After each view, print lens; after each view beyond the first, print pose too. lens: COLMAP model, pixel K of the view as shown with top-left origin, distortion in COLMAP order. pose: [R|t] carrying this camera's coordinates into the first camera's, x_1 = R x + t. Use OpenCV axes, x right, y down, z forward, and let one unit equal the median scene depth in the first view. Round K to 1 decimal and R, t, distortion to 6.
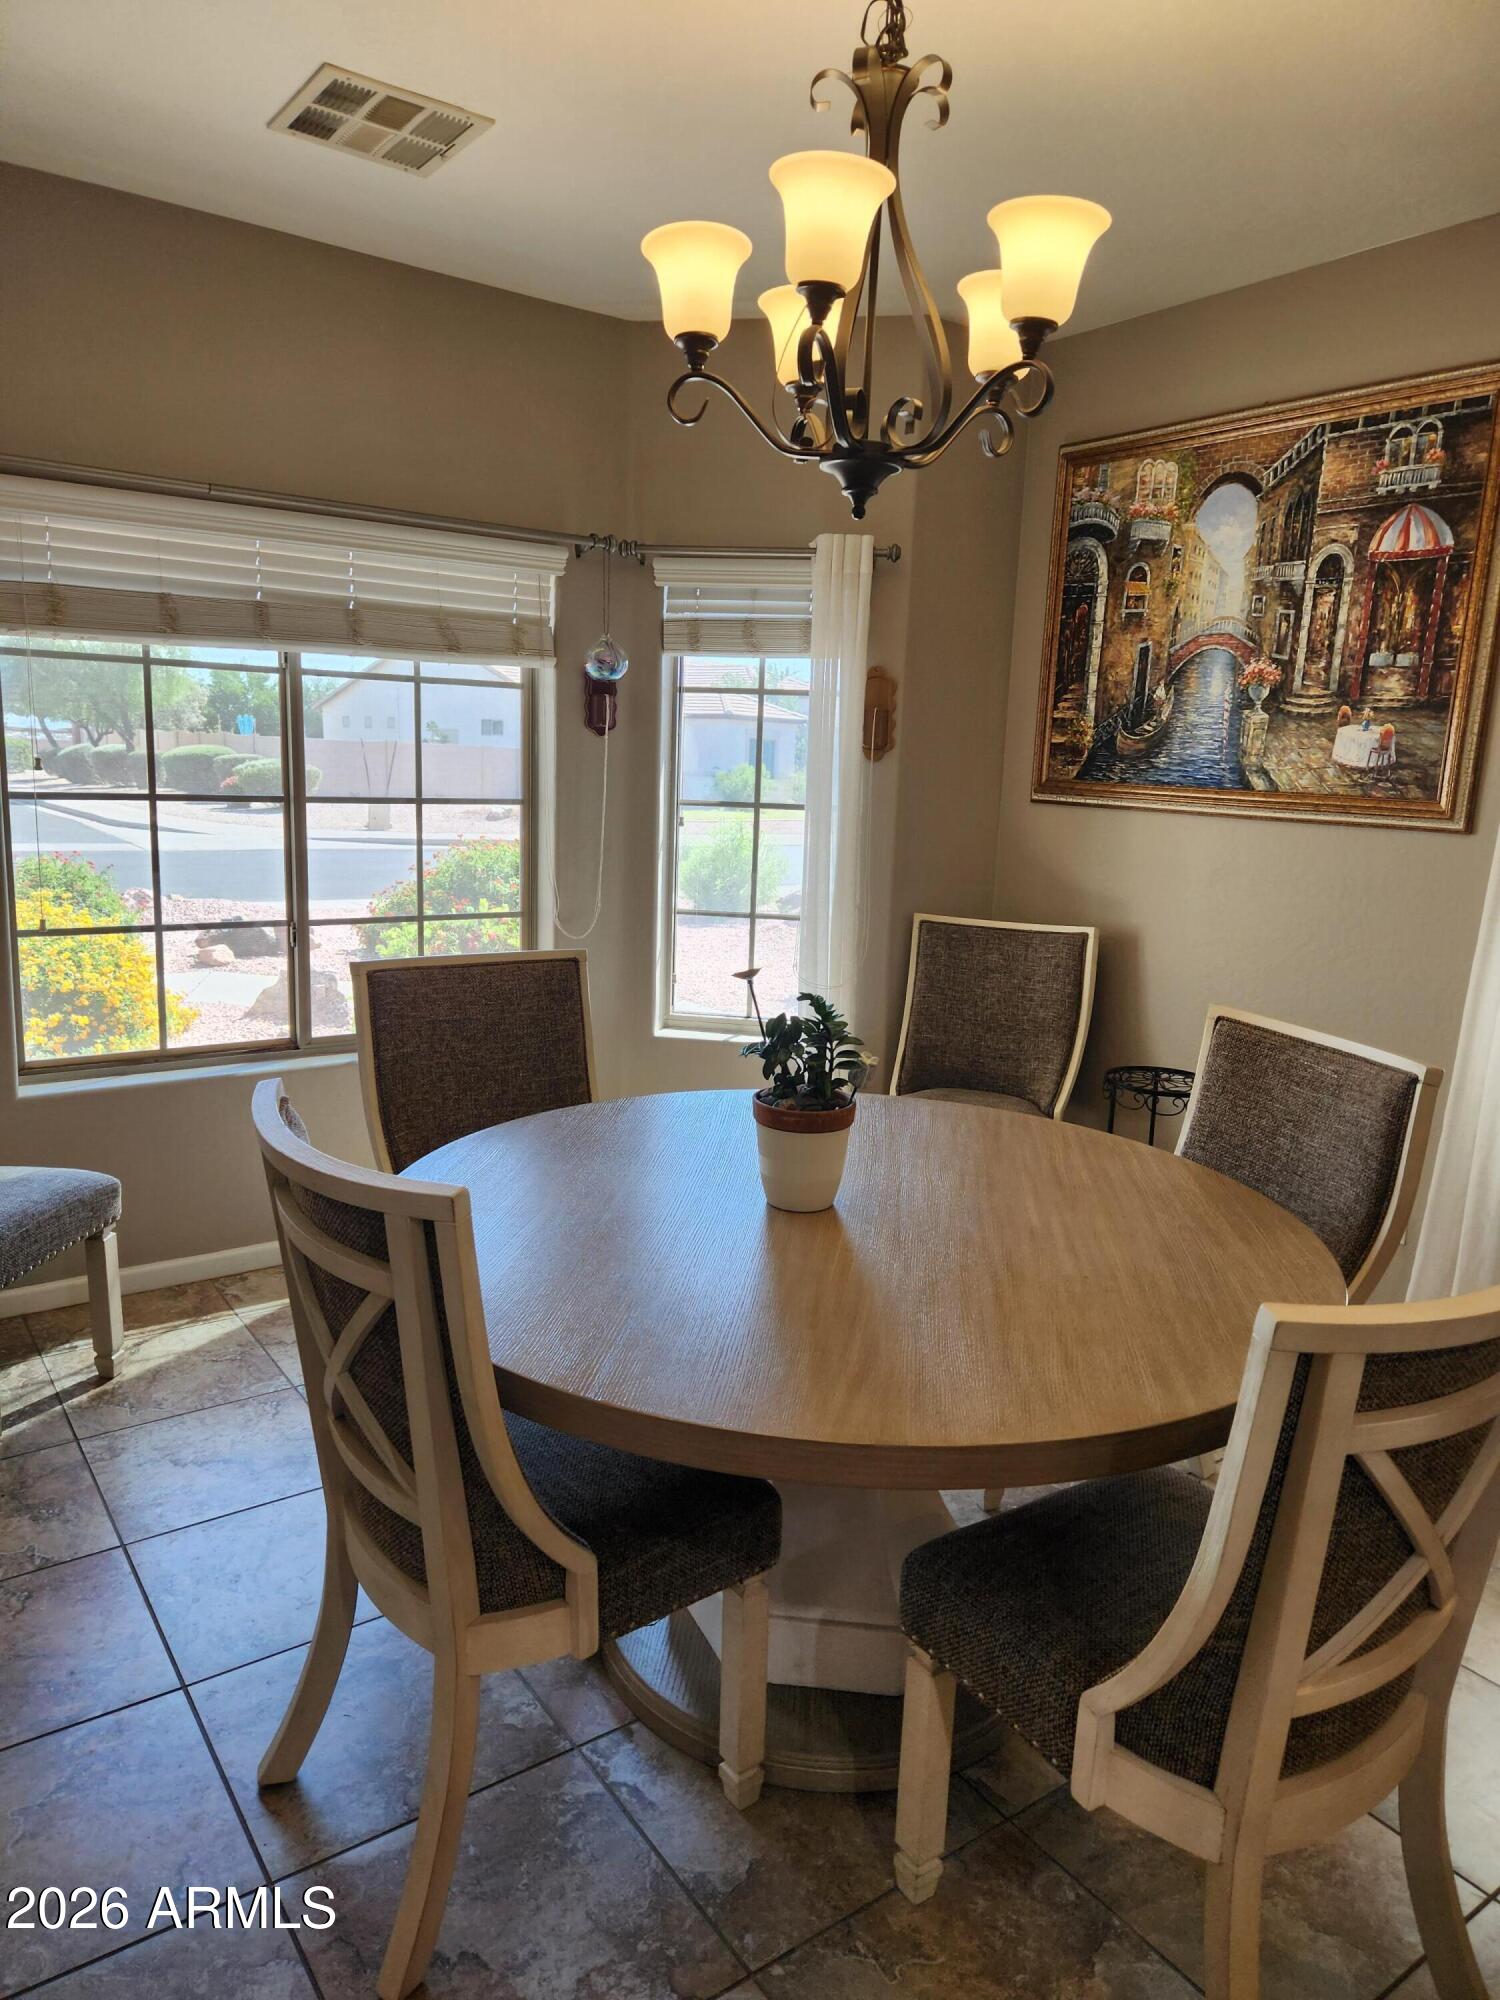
lens RADIAL K [[1333.5, 0, 745.5], [0, 1333.5, 1012.1], [0, 0, 1]] dist [0.075384, -0.061742]
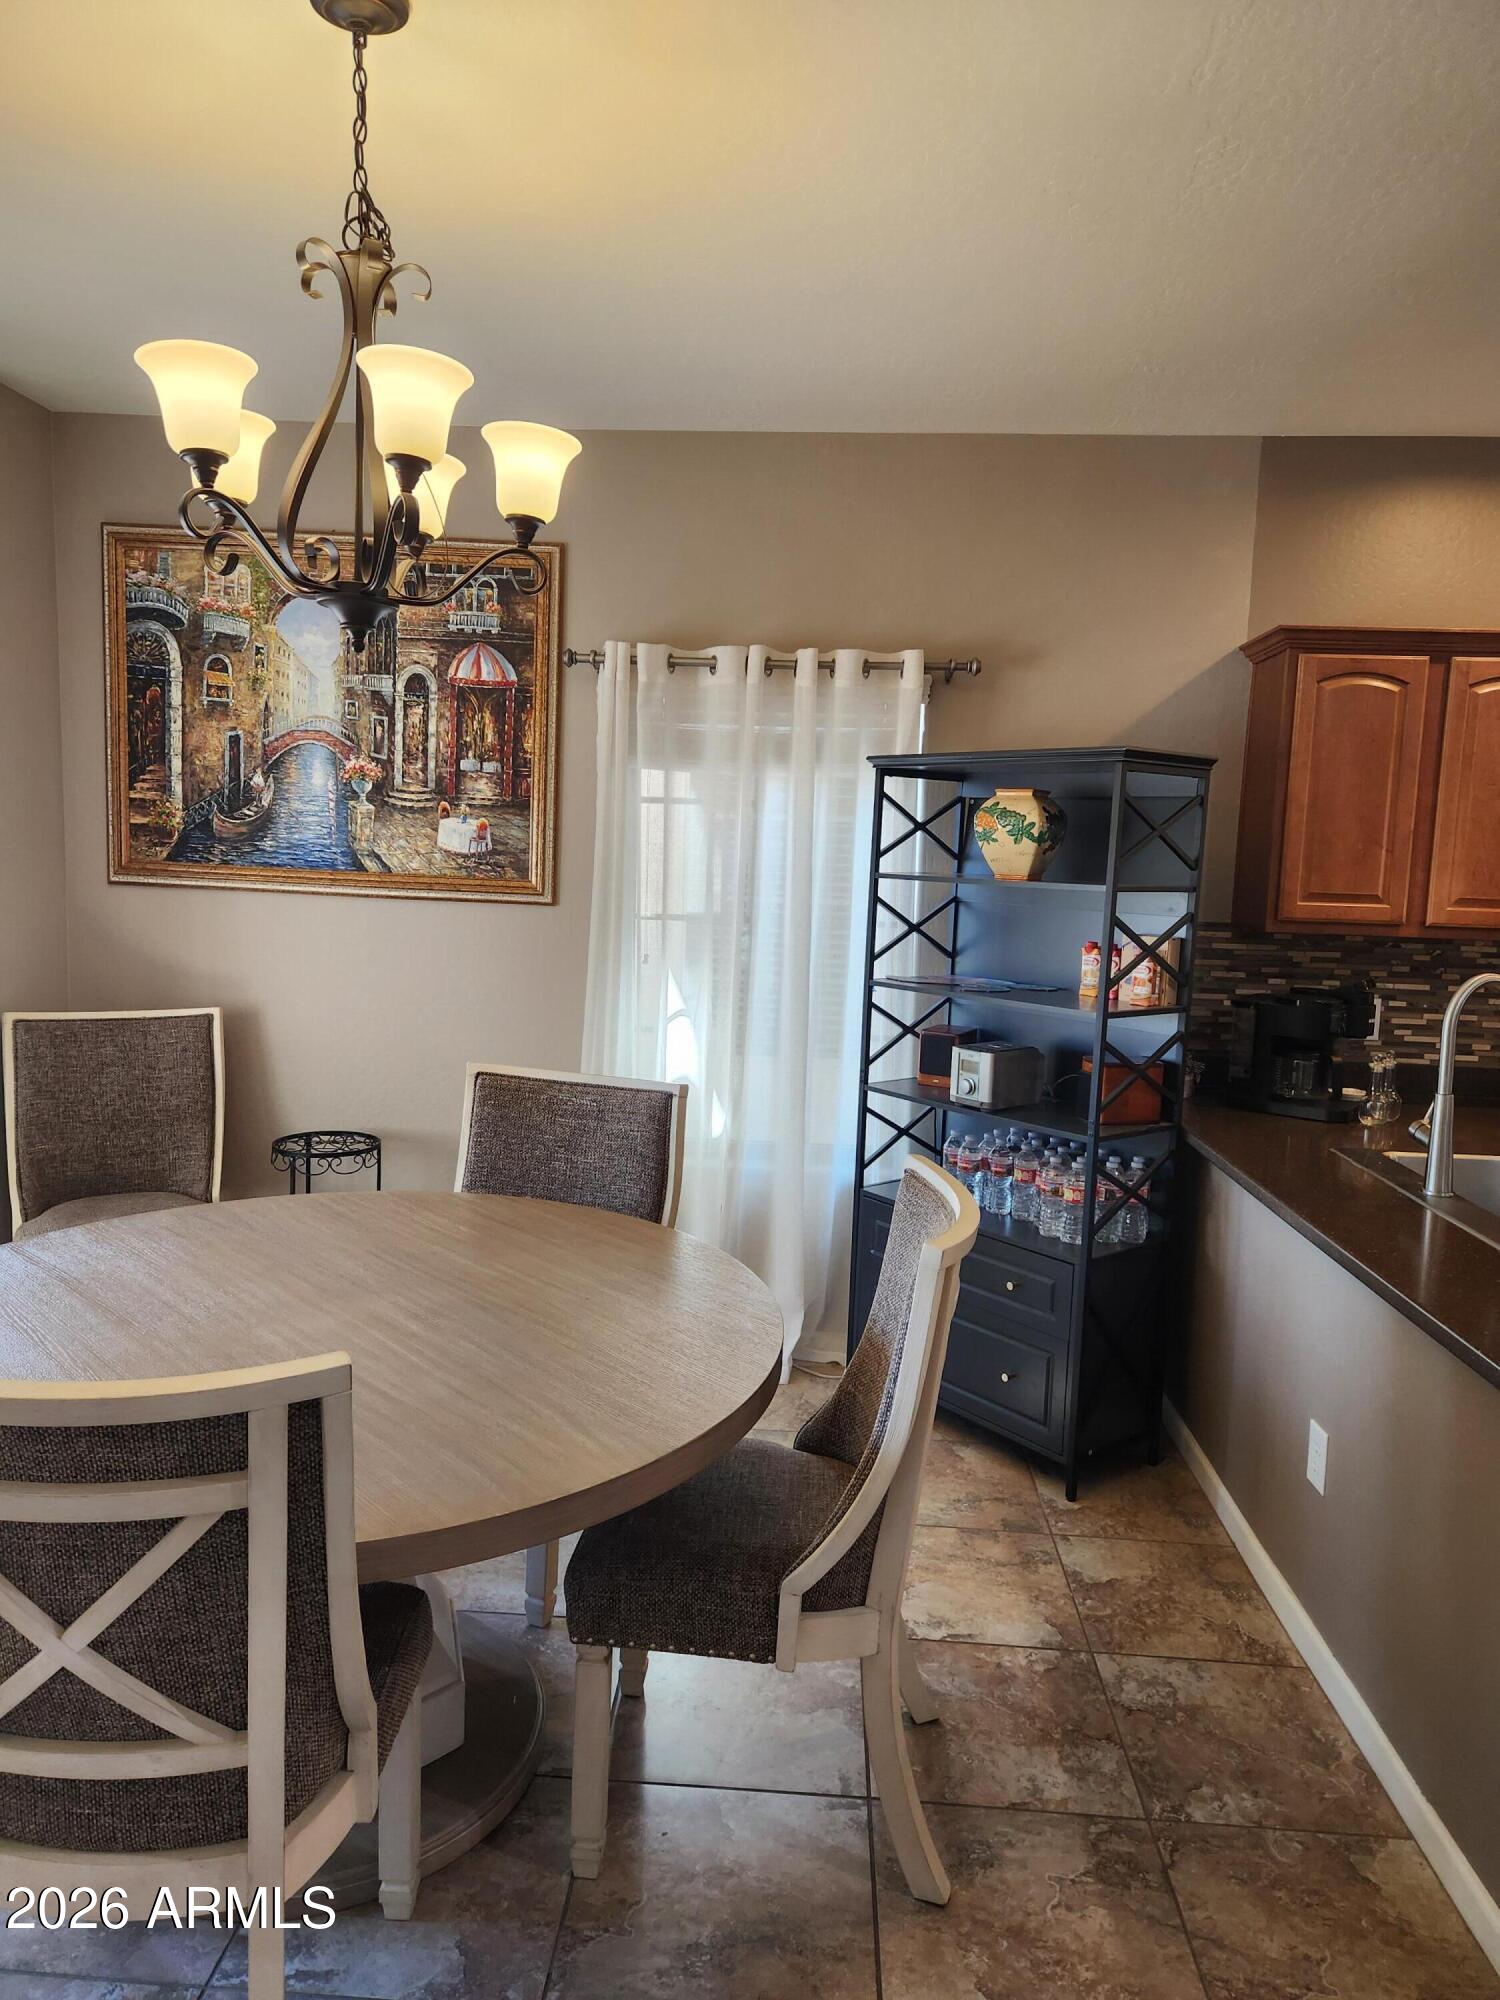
lens RADIAL K [[1333.5, 0, 738.5], [0, 1333.5, 1000.5], [0, 0, 1]] dist [0.075384, -0.061742]
pose [[0.625222, -0.099979, 0.774016, -0.302388], [0.136260, 0.990512, 0.017878, -0.036453], [-0.768460, 0.094290, 0.632913, 0.067697]]
